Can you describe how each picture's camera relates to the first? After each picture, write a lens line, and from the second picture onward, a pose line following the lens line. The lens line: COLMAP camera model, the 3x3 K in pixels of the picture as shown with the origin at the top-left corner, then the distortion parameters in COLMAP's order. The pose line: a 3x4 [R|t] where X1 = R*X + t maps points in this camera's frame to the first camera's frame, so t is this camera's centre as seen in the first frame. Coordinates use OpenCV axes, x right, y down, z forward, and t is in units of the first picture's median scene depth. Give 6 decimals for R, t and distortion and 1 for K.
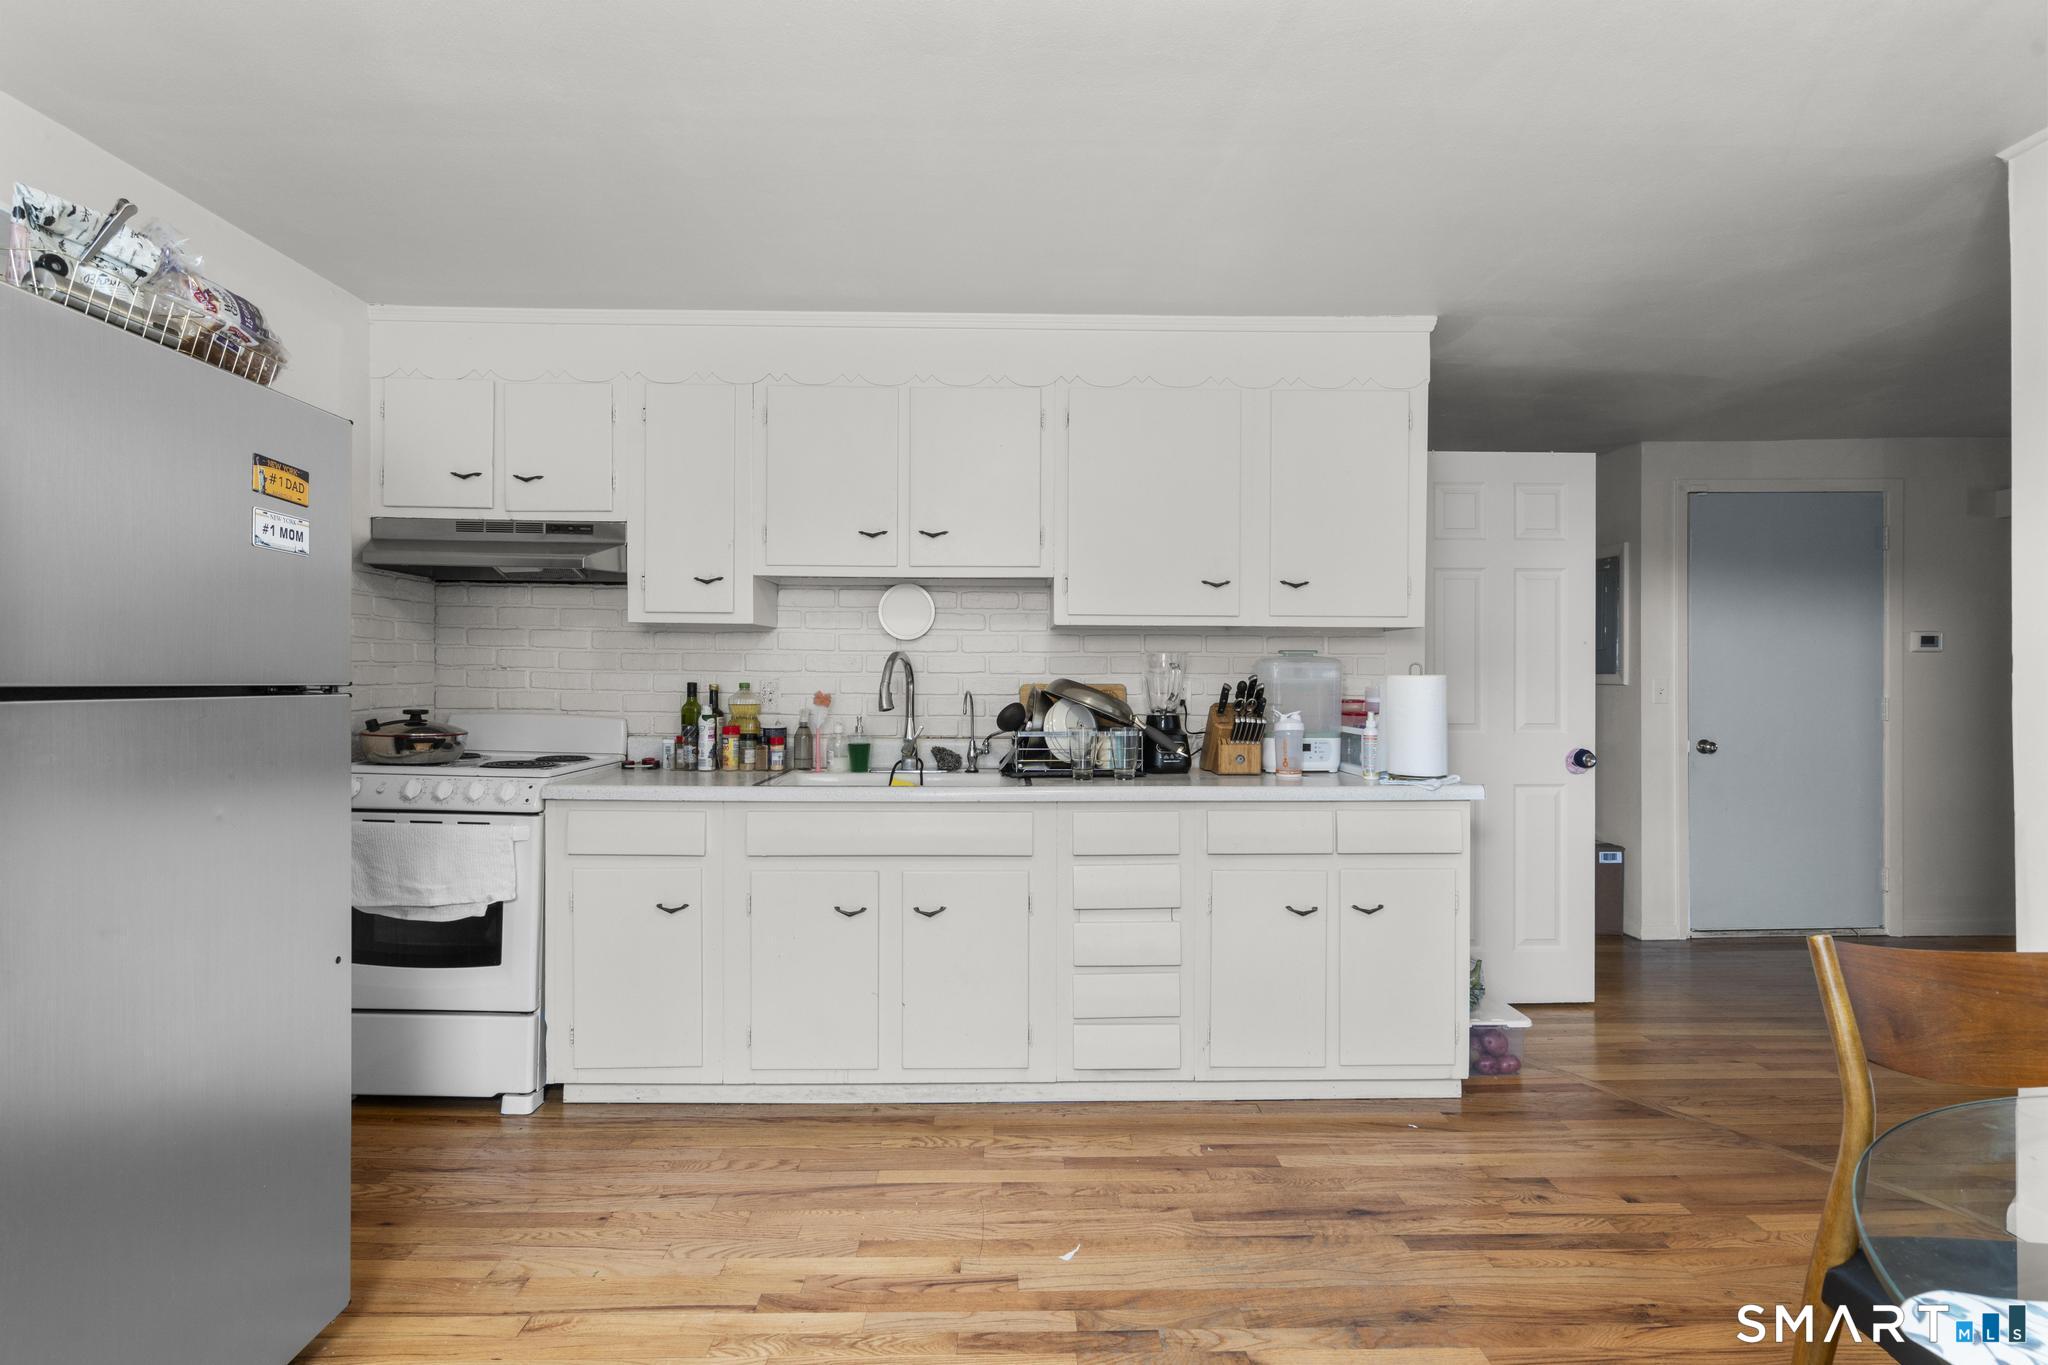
lens RADIAL K [[939.9, 0, 1024.4], [0, 939.9, 682.4], [0, 0, 1]] dist [-0.003658, 0.000166]
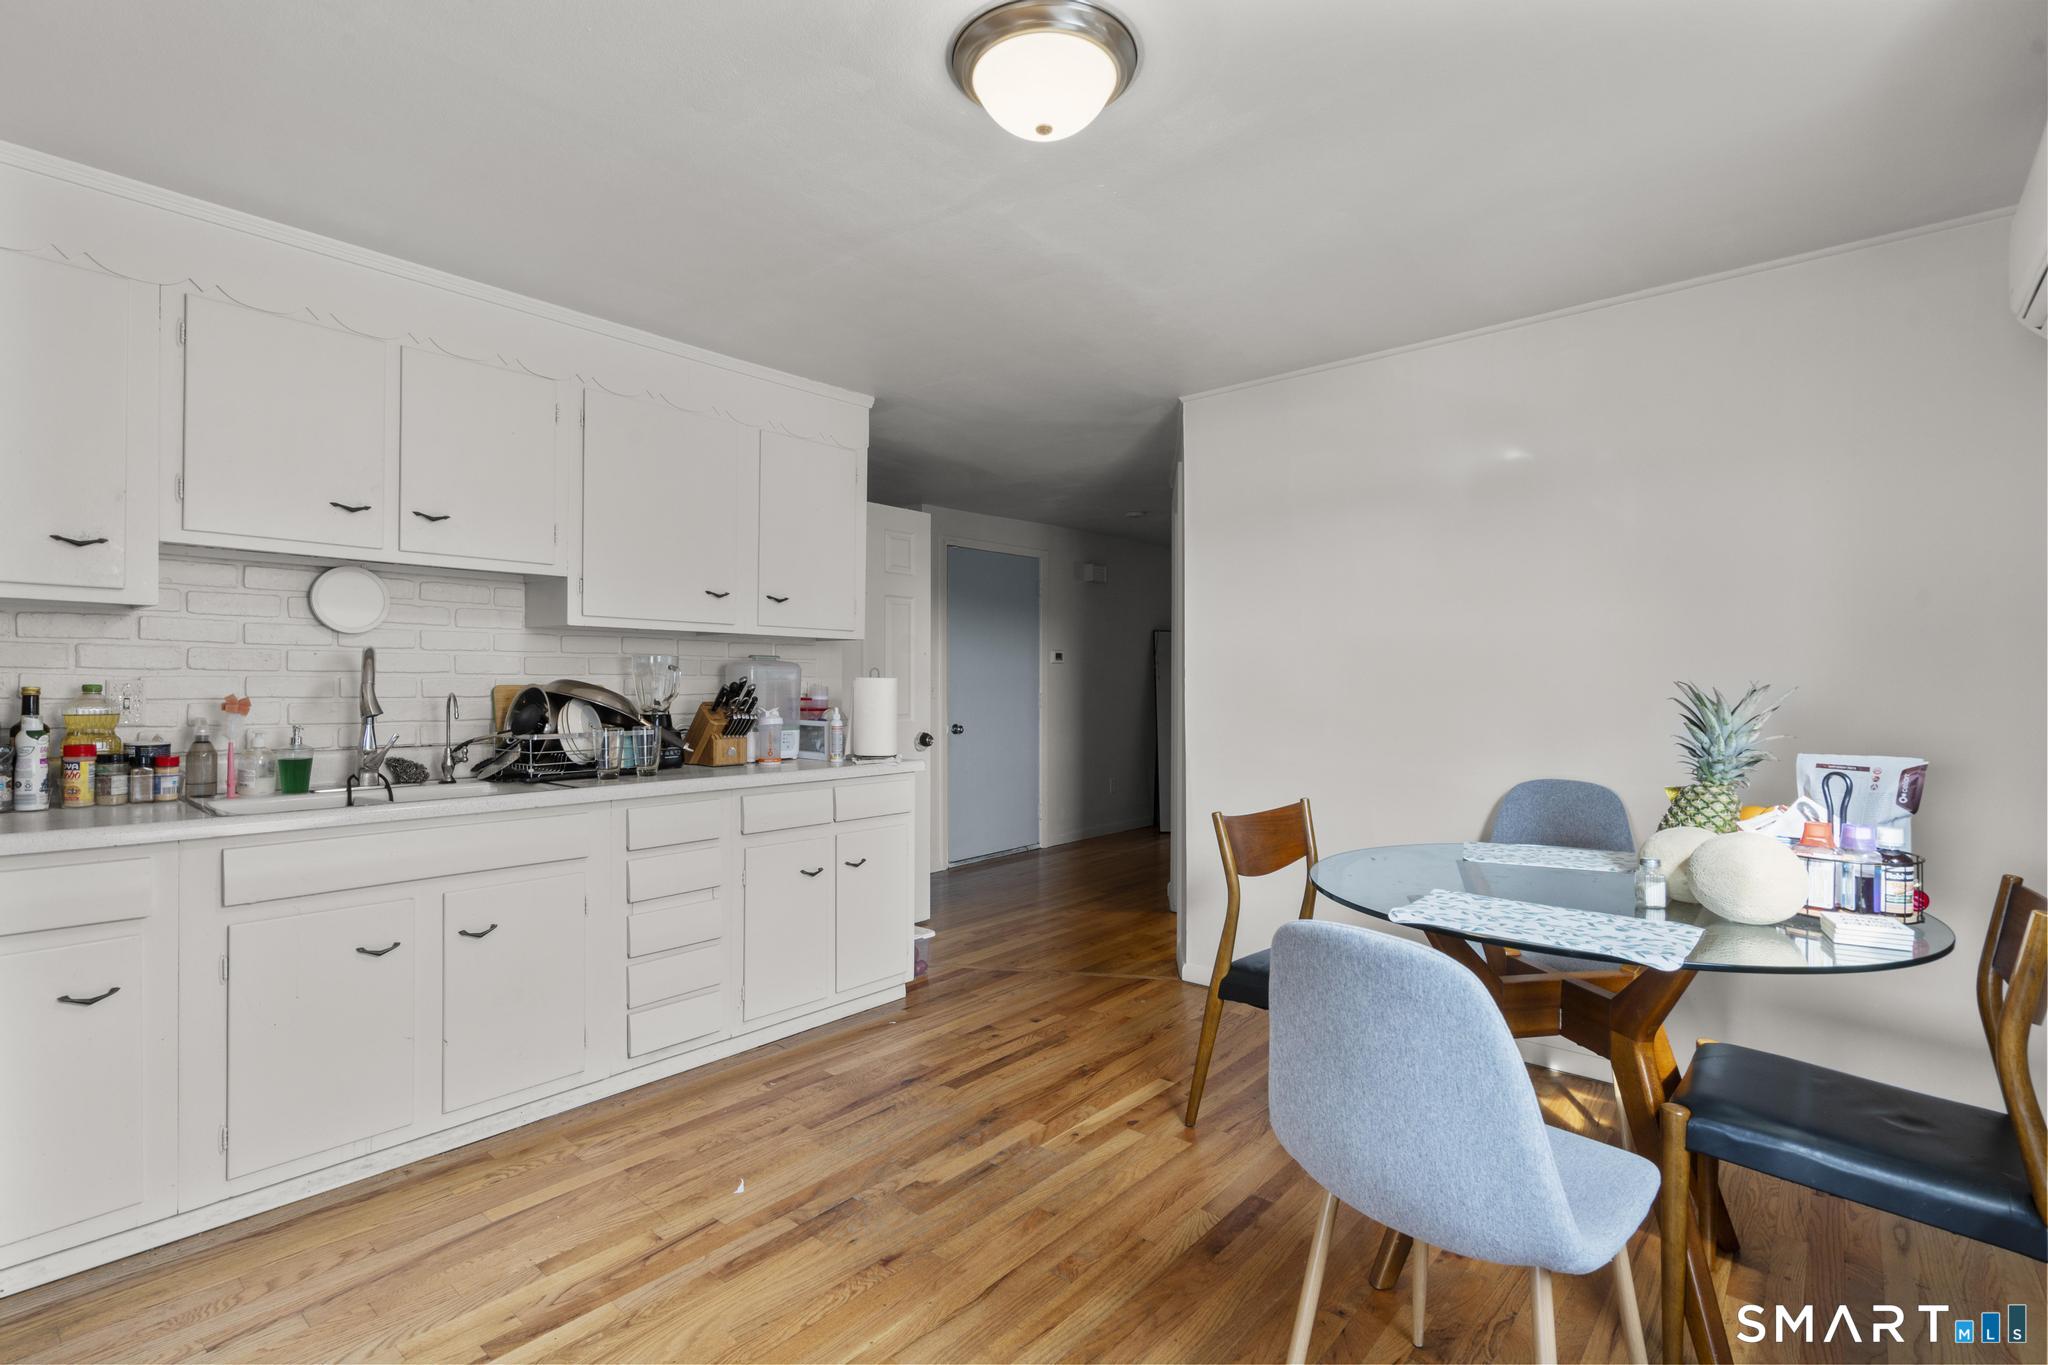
lens RADIAL K [[939.9, 0, 1017.1], [0, 939.9, 681.5], [0, 0, 1]] dist [-0.003658, 0.000166]
pose [[0.672196, 0.000961, 0.740372, -0.420121], [-0.000353, 0.999999, -0.000978, -0.001437], [-0.740373, 0.000396, 0.672196, -0.008496]]
